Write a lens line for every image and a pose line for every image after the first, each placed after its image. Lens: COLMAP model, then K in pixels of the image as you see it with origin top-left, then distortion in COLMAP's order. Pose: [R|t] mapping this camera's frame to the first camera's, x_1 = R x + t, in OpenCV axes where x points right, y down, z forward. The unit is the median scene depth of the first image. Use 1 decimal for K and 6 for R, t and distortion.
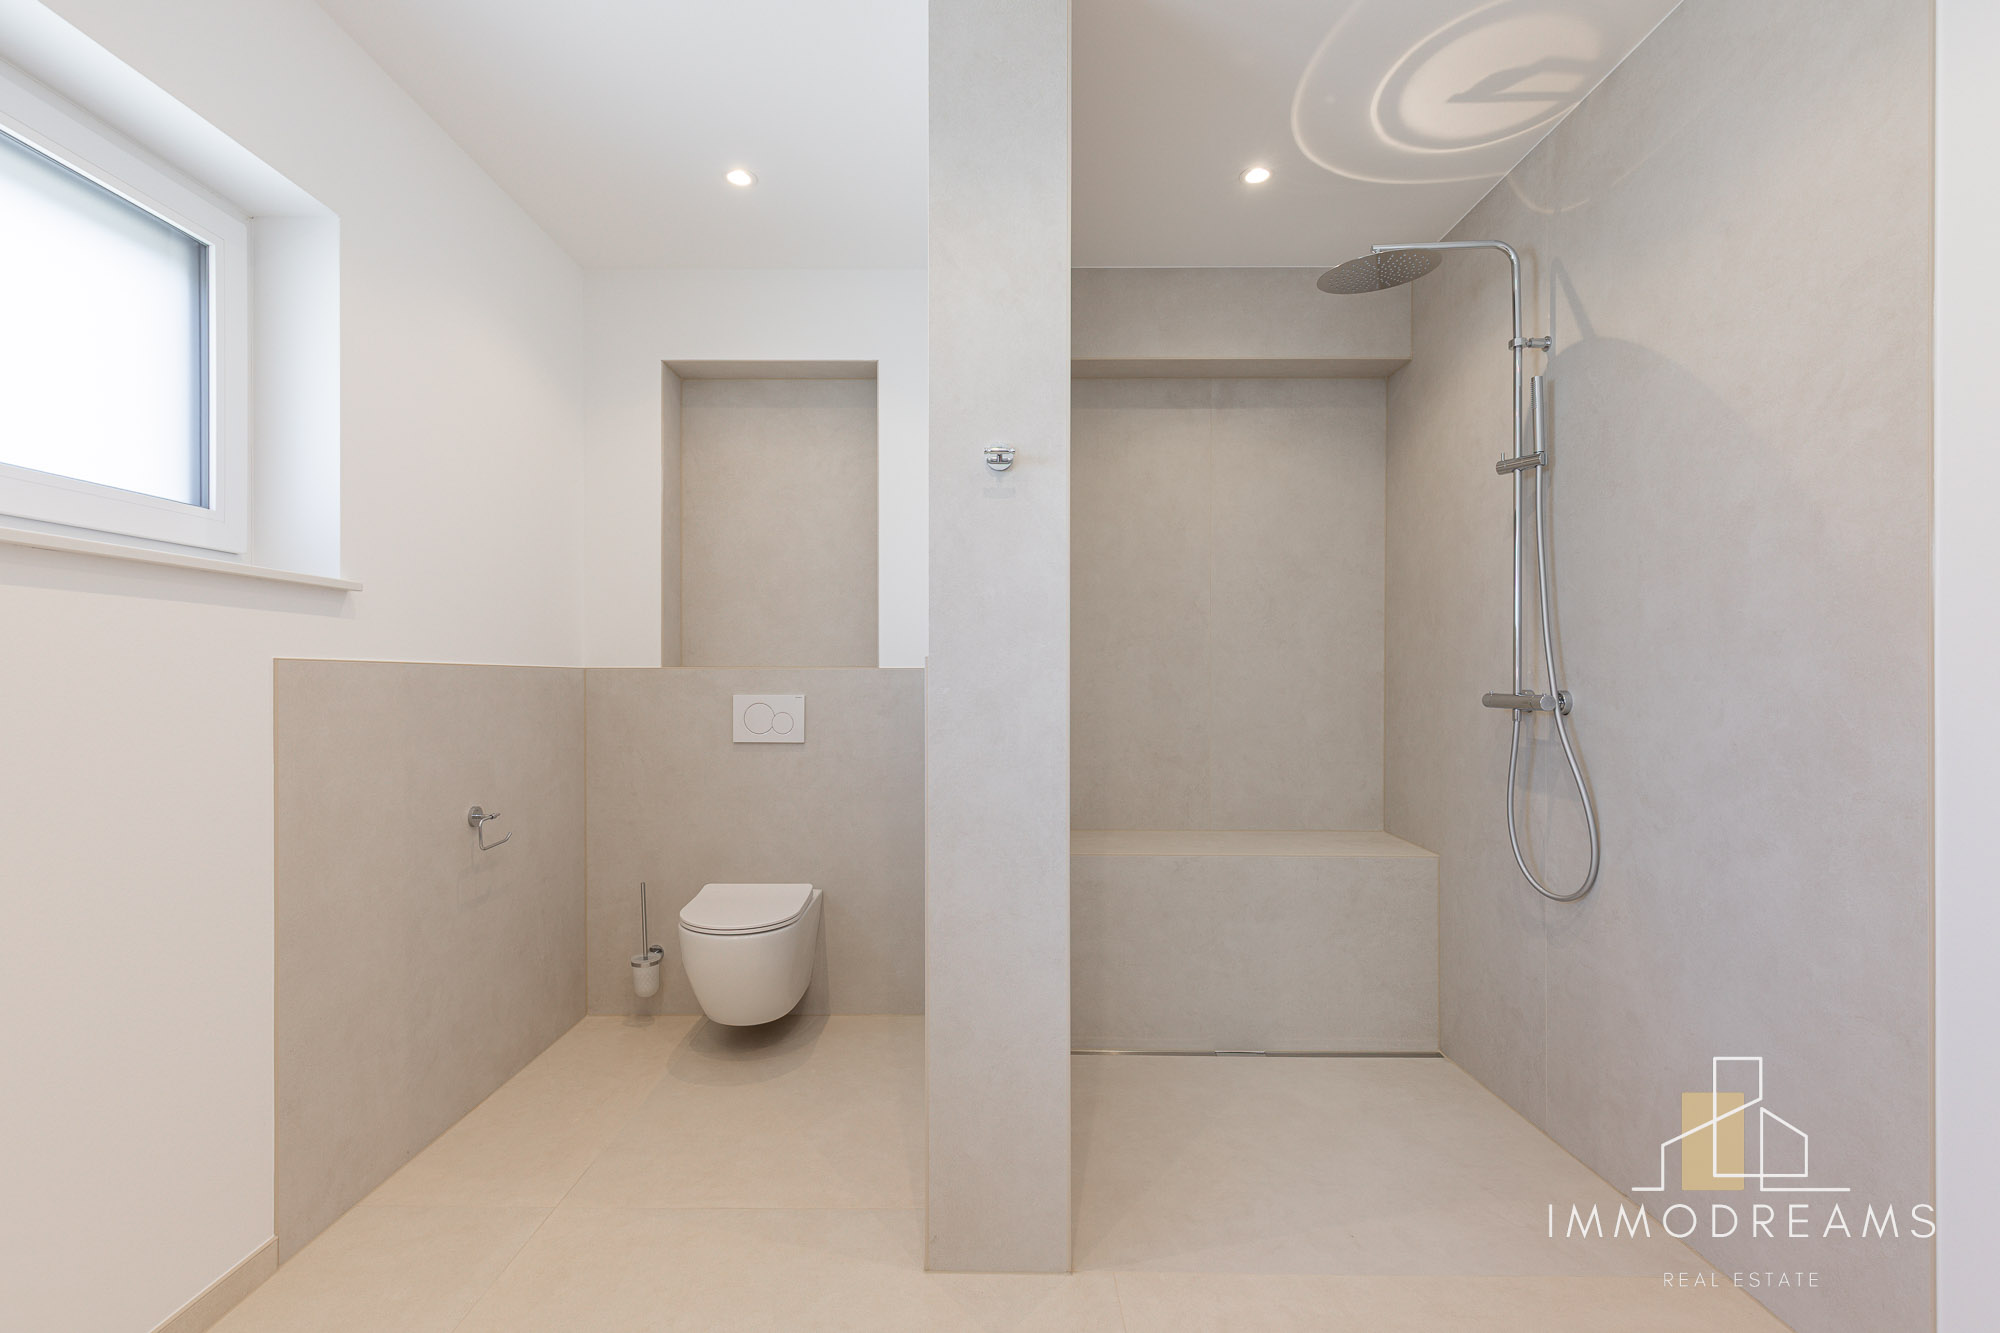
lens RADIAL K [[903.0, 0, 989.5], [0, 903.0, 684.6], [0, 0, 1]] dist [0.013760, -0.001228]
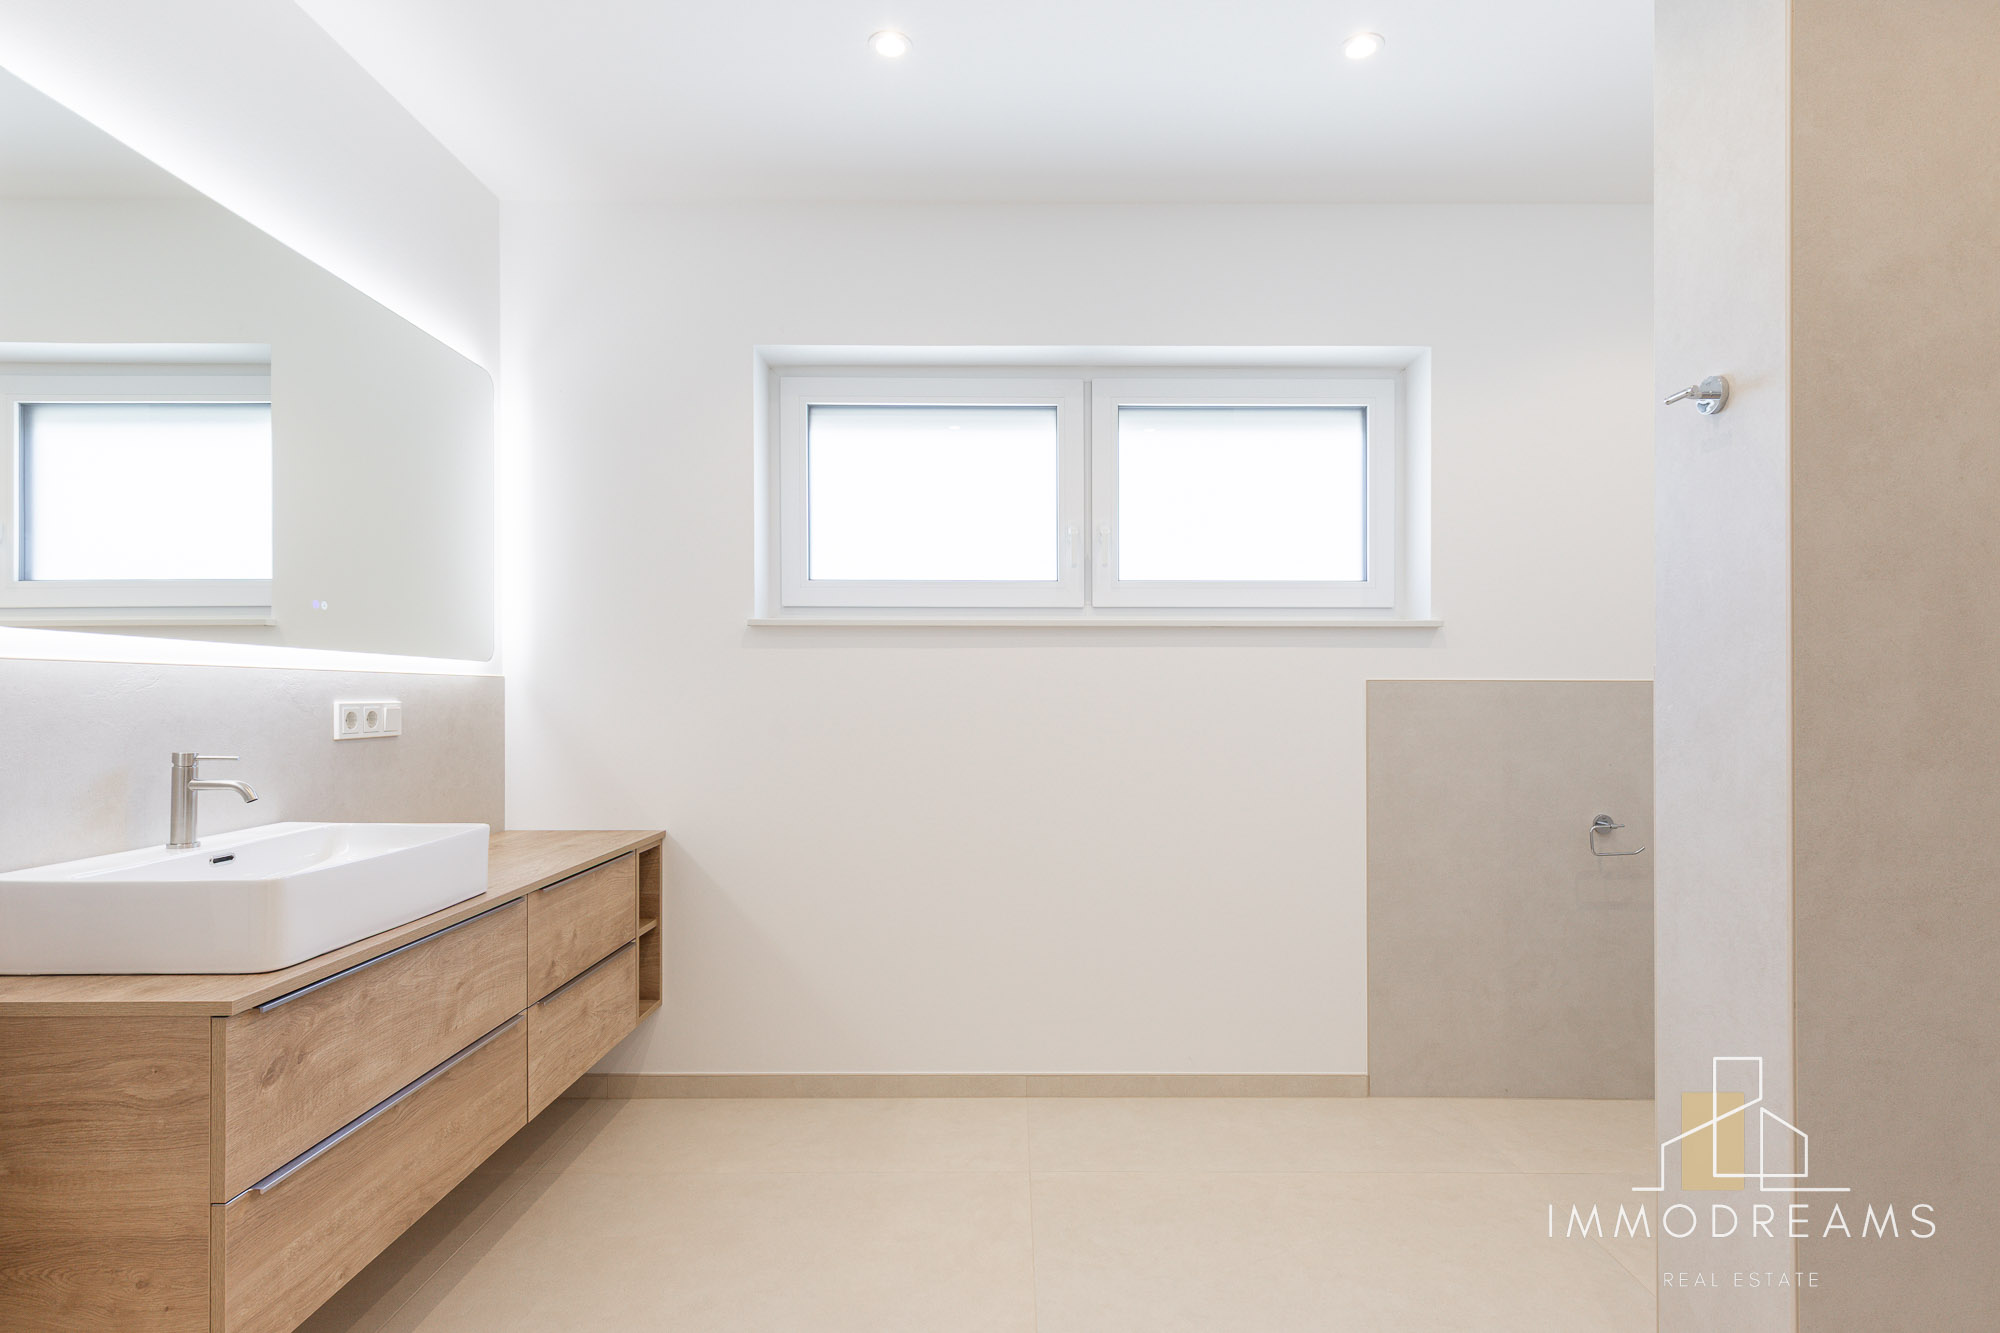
lens RADIAL K [[996.4, 0, 1004.2], [0, 996.4, 678.0], [0, 0, 1]] dist [0.003028, 0.000039]
pose [[0.000064, -0.018281, -0.999833, 0.654056], [-0.007335, 0.999806, -0.018281, 0.001239], [0.999973, 0.007335, -0.000070, 0.324647]]
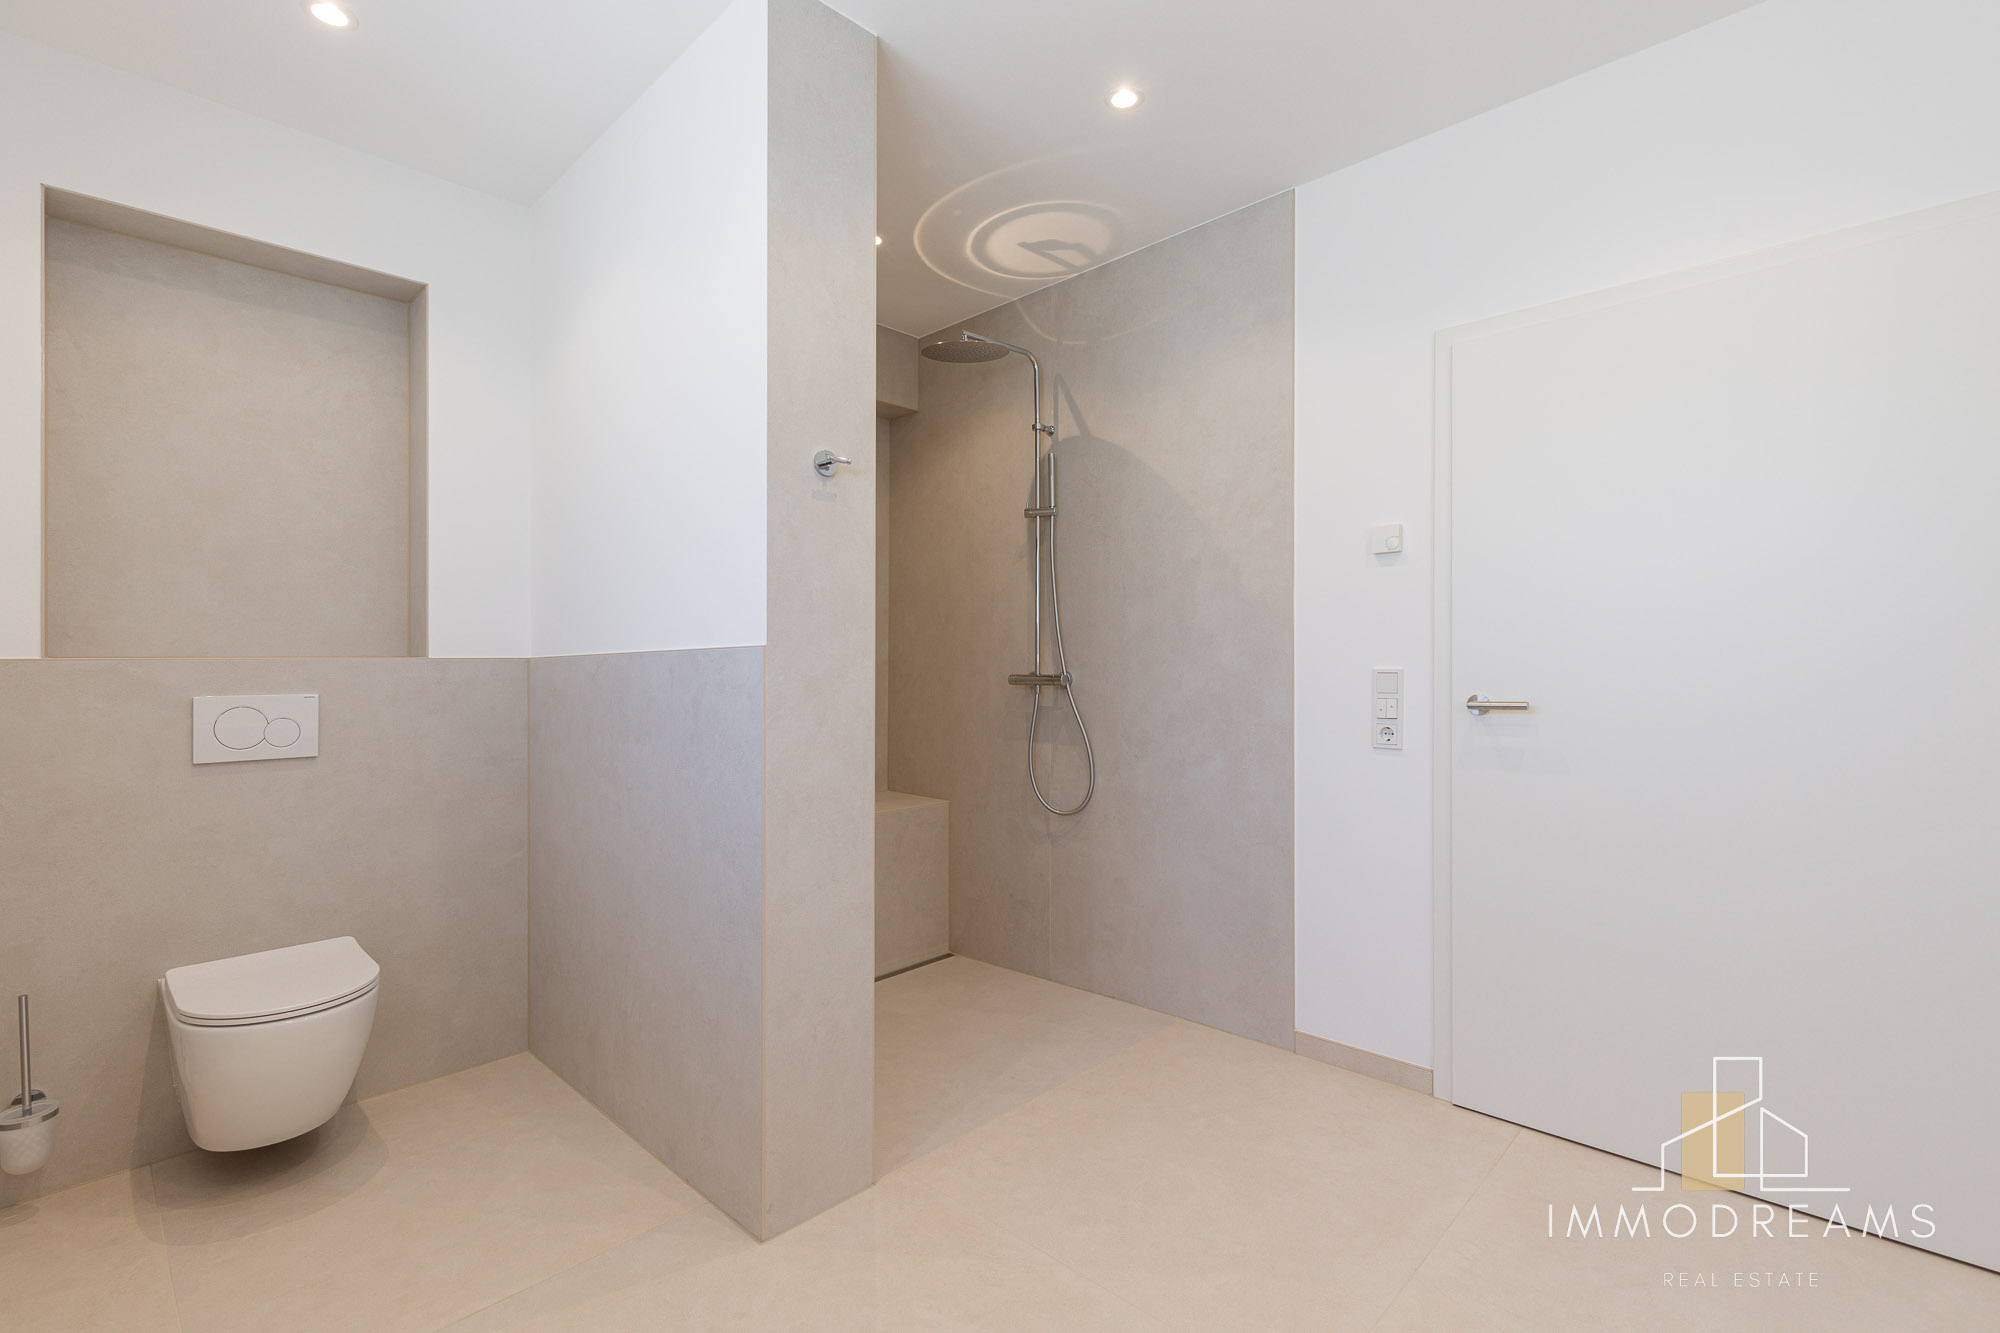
lens RADIAL K [[903.0, 0, 993.7], [0, 903.0, 679.3], [0, 0, 1]] dist [0.013760, -0.001228]
pose [[0.692548, -0.020739, 0.721074, -0.501330], [0.016568, 0.999780, 0.012842, -0.001359], [-0.721182, 0.003053, 0.692739, 0.076930]]
